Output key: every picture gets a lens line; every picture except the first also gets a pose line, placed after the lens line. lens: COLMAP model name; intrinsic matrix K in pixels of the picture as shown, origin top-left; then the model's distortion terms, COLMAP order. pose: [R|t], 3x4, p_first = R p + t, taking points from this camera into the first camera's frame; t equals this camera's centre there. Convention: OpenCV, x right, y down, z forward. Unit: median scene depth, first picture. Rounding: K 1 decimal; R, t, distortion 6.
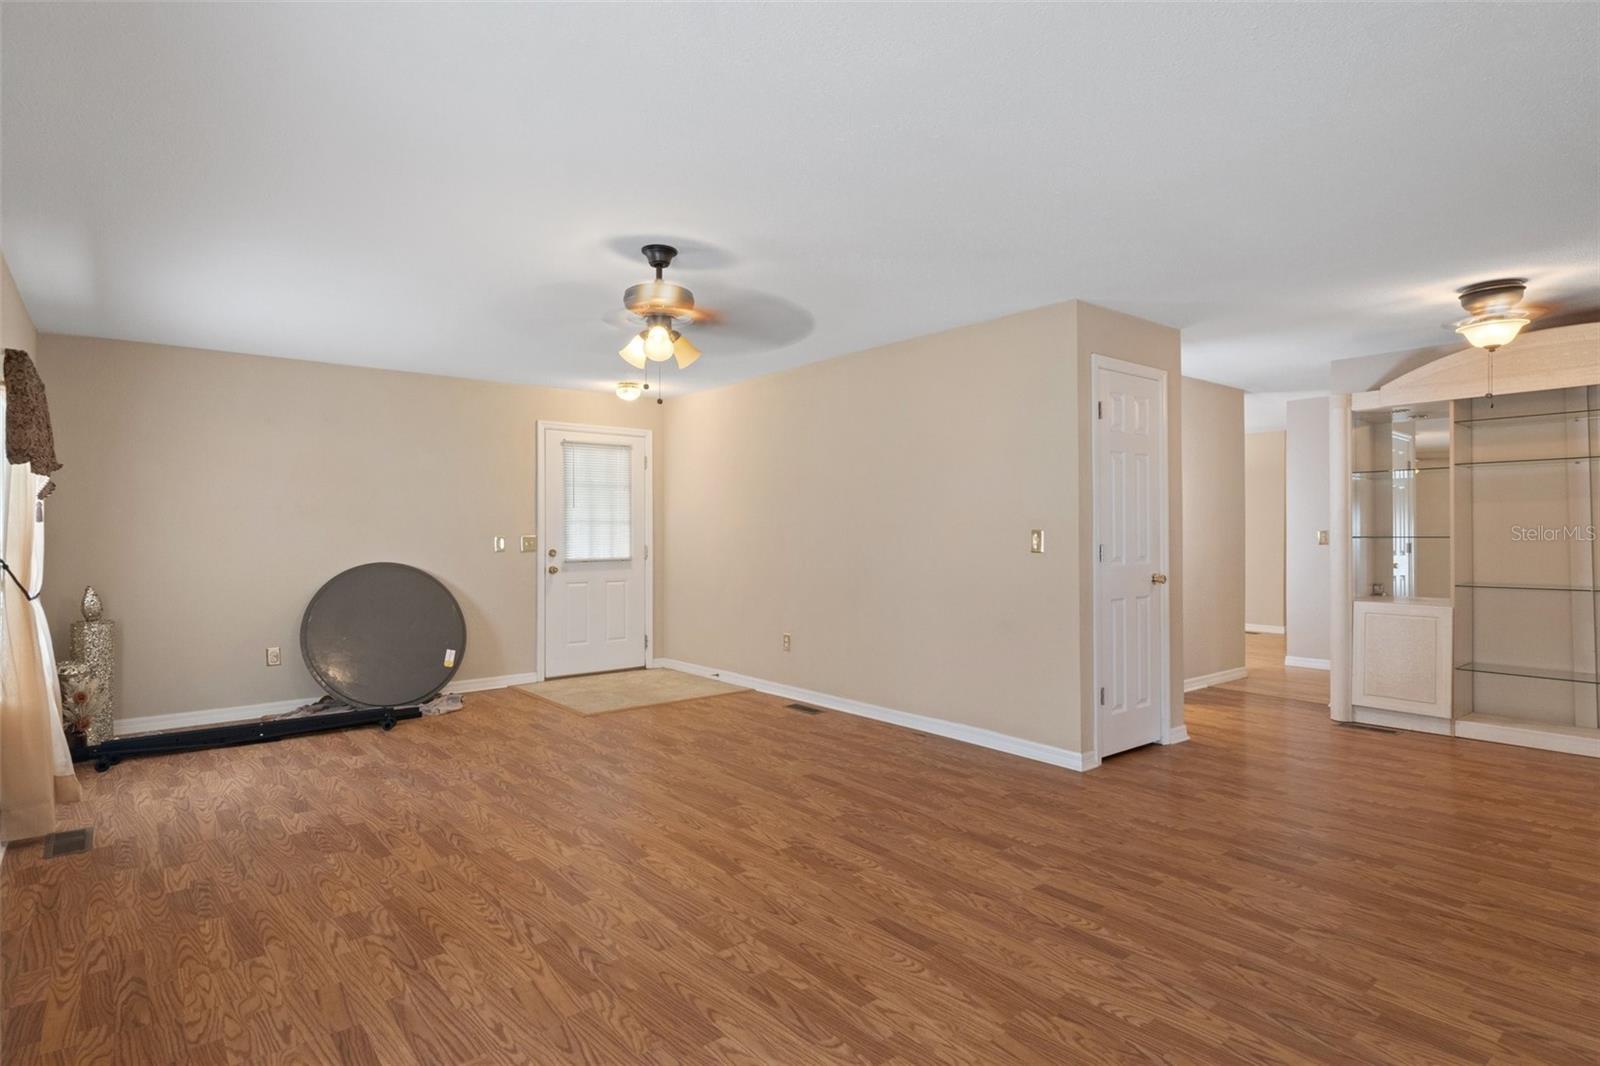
lens RADIAL K [[840.4, 0, 800.0], [0, 840.4, 533.0], [0, 0, 1]] dist [0.003236, 0.000840]
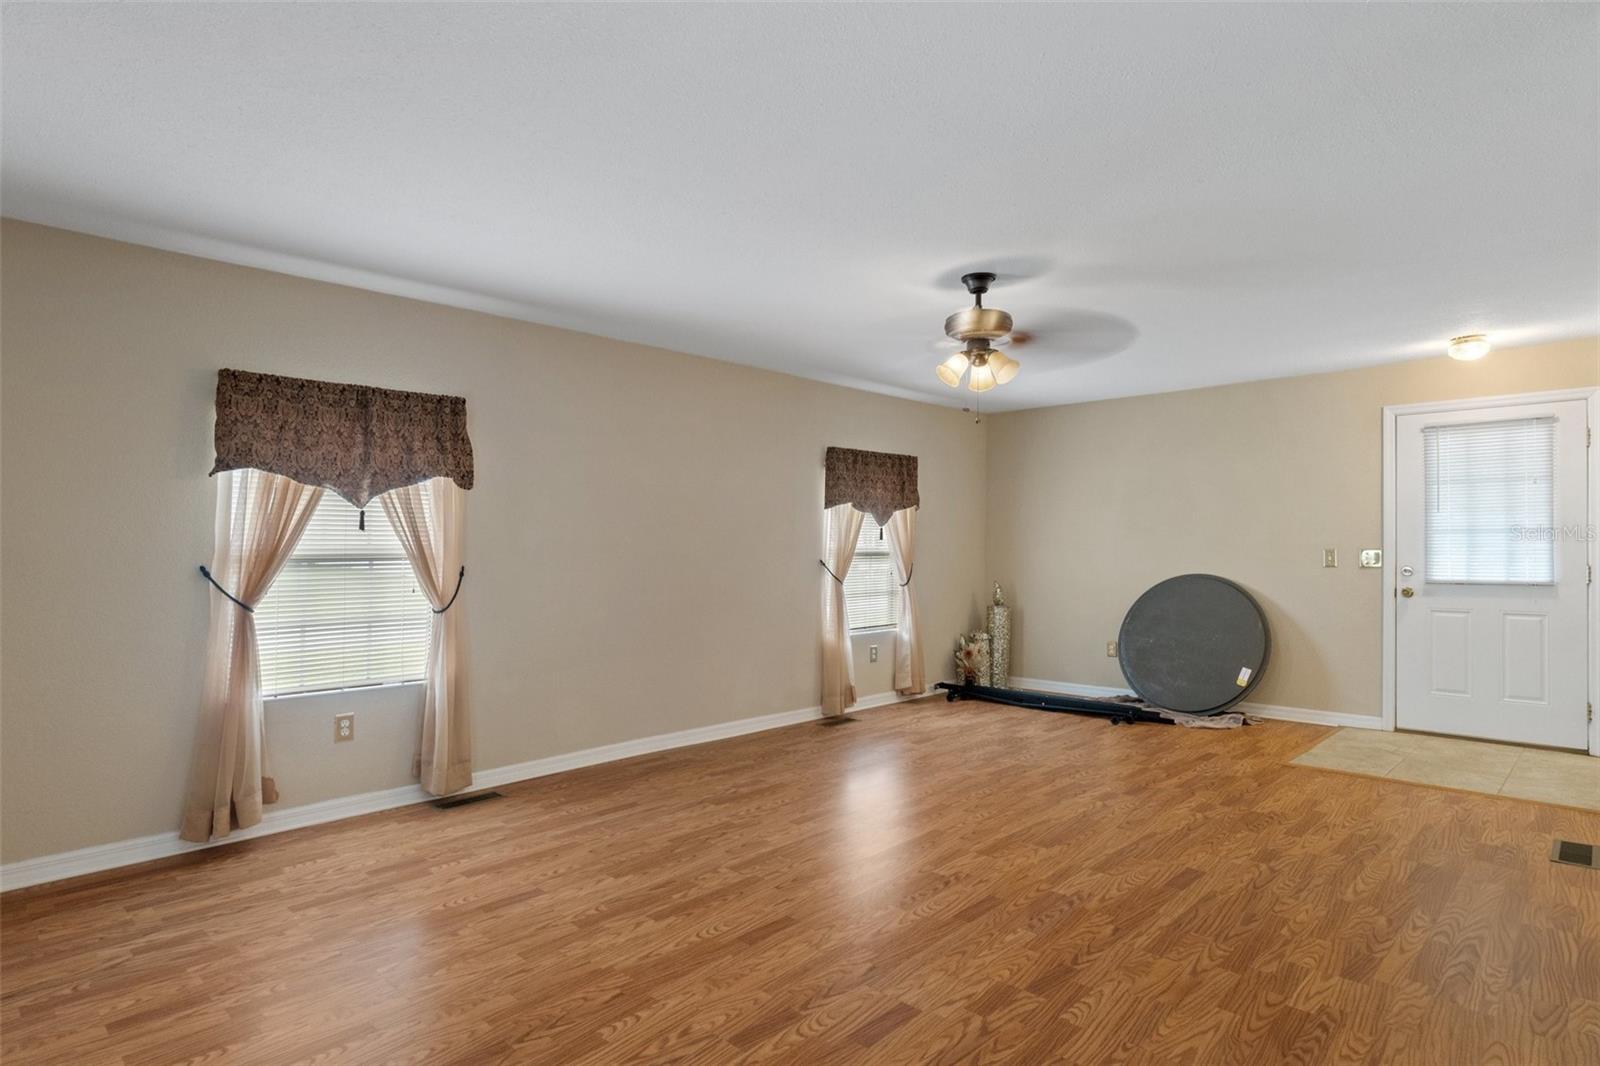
lens RADIAL K [[872.4, 0, 796.9], [0, 872.4, 523.4], [0, 0, 1]] dist [0.008667, -0.001661]
pose [[0.119148, -0.024765, -0.992568, 0.781587], [0.002040, 0.999693, -0.024698, -0.002824], [0.992874, 0.000918, 0.119162, 0.578721]]
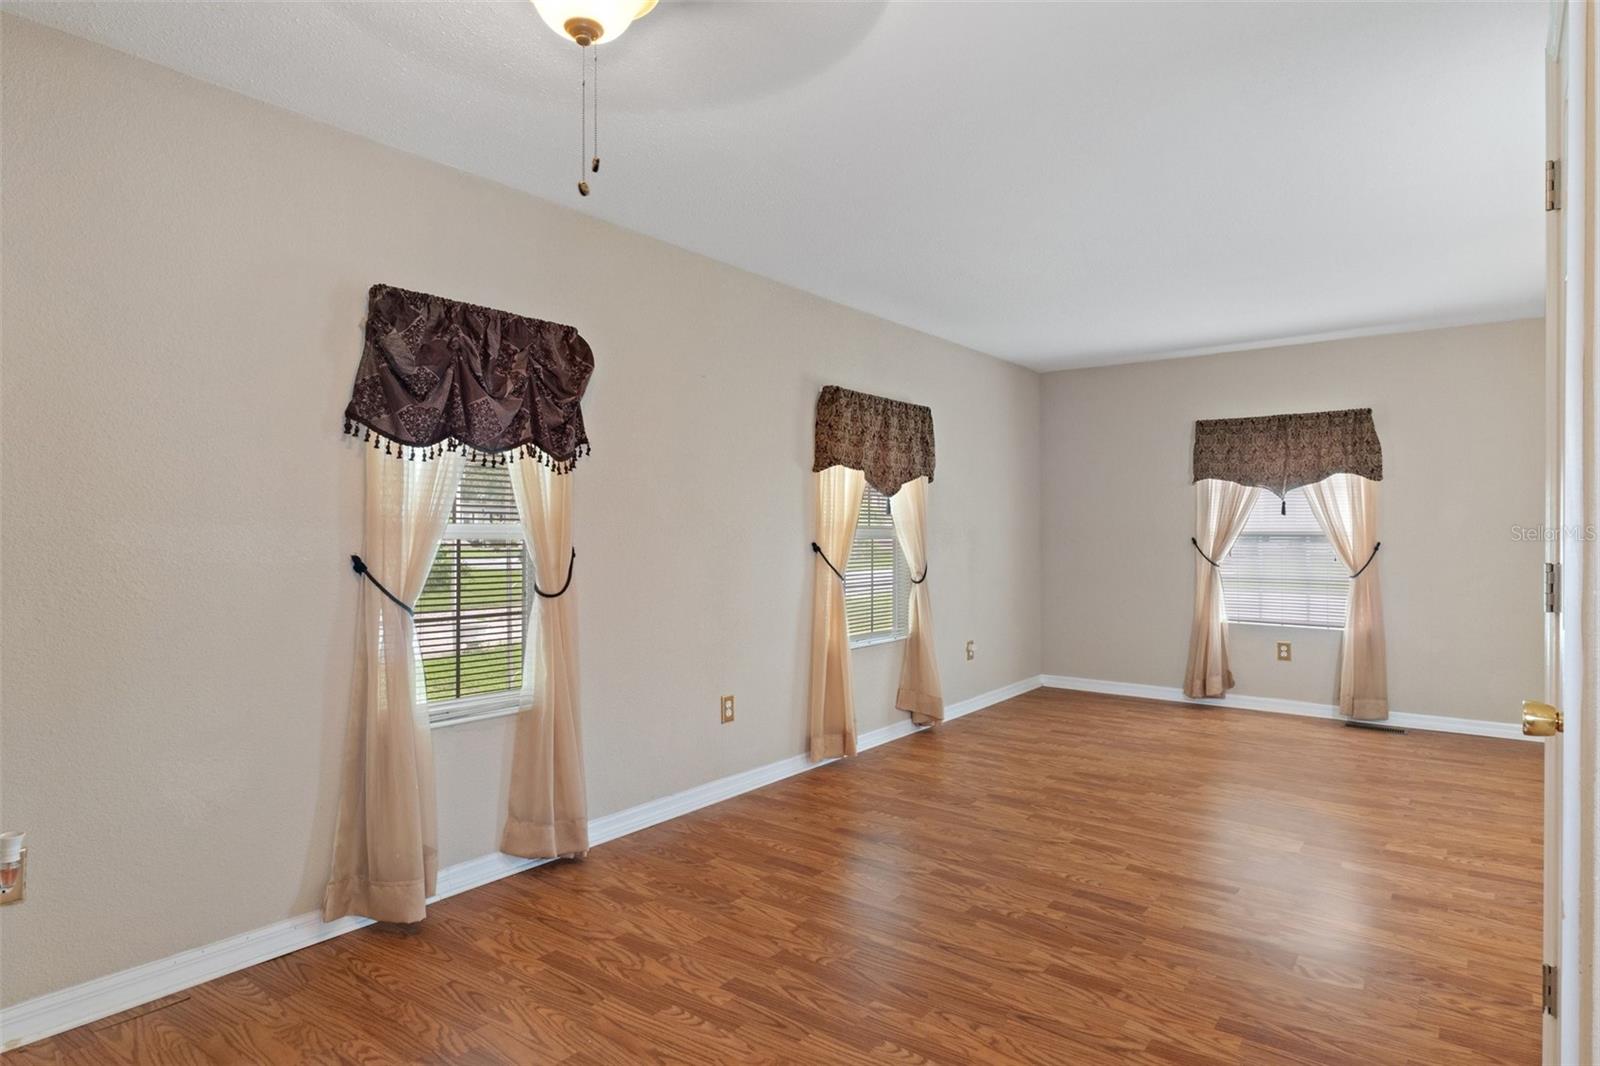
lens RADIAL K [[885.1, 0, 797.3], [0, 885.1, 539.7], [0, 0, 1]] dist [-0.001392, -0.000436]
pose [[-0.975683, 0.004782, -0.219133, 0.829790], [0.001497, 0.999884, 0.015151, -0.003775], [0.219180, 0.014455, -0.975577, 1.424834]]
